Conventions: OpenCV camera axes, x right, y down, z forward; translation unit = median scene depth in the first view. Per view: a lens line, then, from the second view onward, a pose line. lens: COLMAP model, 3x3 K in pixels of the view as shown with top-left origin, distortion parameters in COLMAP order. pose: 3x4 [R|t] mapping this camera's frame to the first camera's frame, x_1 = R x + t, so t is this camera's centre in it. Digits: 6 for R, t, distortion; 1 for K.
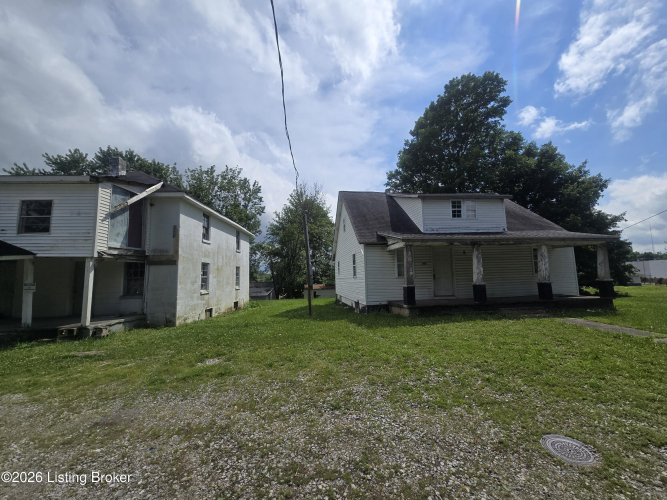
lens RADIAL K [[270.7, 0, 337.3], [0, 270.7, 248.3], [0, 0, 1]] dist [0.010550, 0.000168]
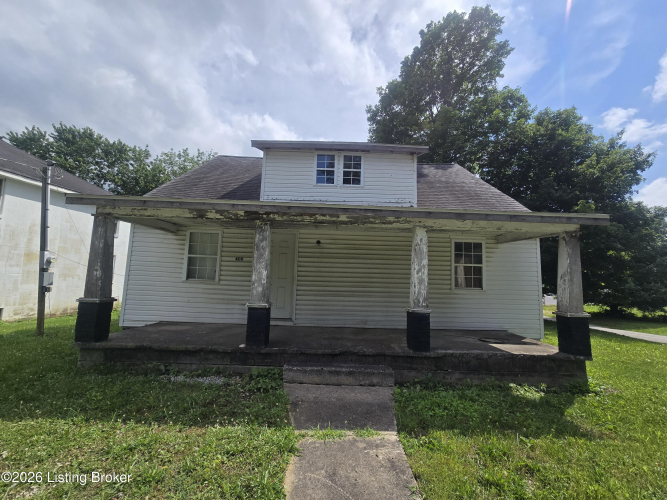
lens RADIAL K [[270.7, 0, 332.3], [0, 270.7, 248.3], [0, 0, 1]] dist [0.010550, 0.000168]
pose [[0.992026, 0.047246, -0.116841, 0.278572], [-0.046898, 0.998883, 0.005720, 0.011003], [0.116981, -0.000195, 0.993134, 0.224752]]
